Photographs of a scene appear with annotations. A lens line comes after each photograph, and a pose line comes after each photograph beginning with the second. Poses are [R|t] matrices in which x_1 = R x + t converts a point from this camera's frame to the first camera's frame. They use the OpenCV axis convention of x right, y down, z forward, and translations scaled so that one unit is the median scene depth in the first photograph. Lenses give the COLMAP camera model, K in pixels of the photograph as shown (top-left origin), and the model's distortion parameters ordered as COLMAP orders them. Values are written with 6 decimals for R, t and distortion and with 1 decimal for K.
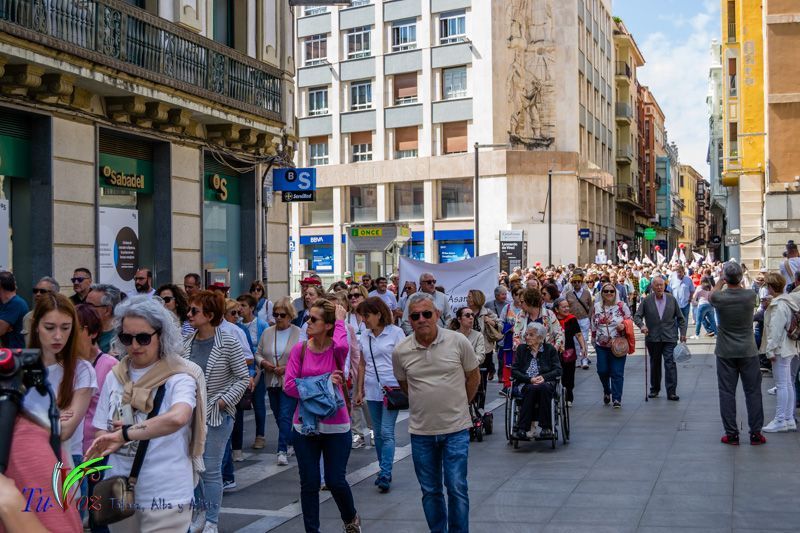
lens RADIAL K [[864.4, 0, 400.0], [0, 864.4, 266.5], [0, 0, 1]] dist [0.001606, -0.016036]
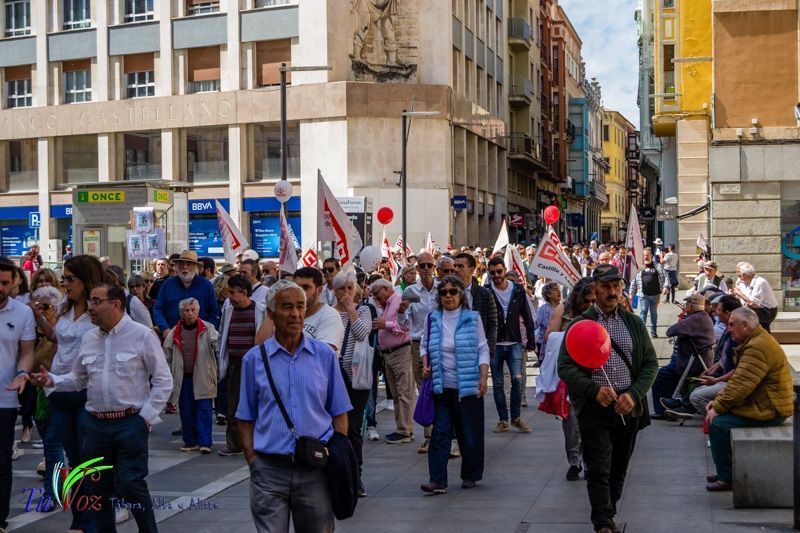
lens RADIAL K [[990.8, 0, 400.0], [0, 990.8, 266.5], [0, 0, 1]] dist [0.011124, -0.000602]
pose [[0.998218, -0.001343, 0.059652, 0.116854], [0.000571, 0.999916, 0.012962, 0.003035], [-0.059664, -0.012905, 0.998135, 0.201233]]
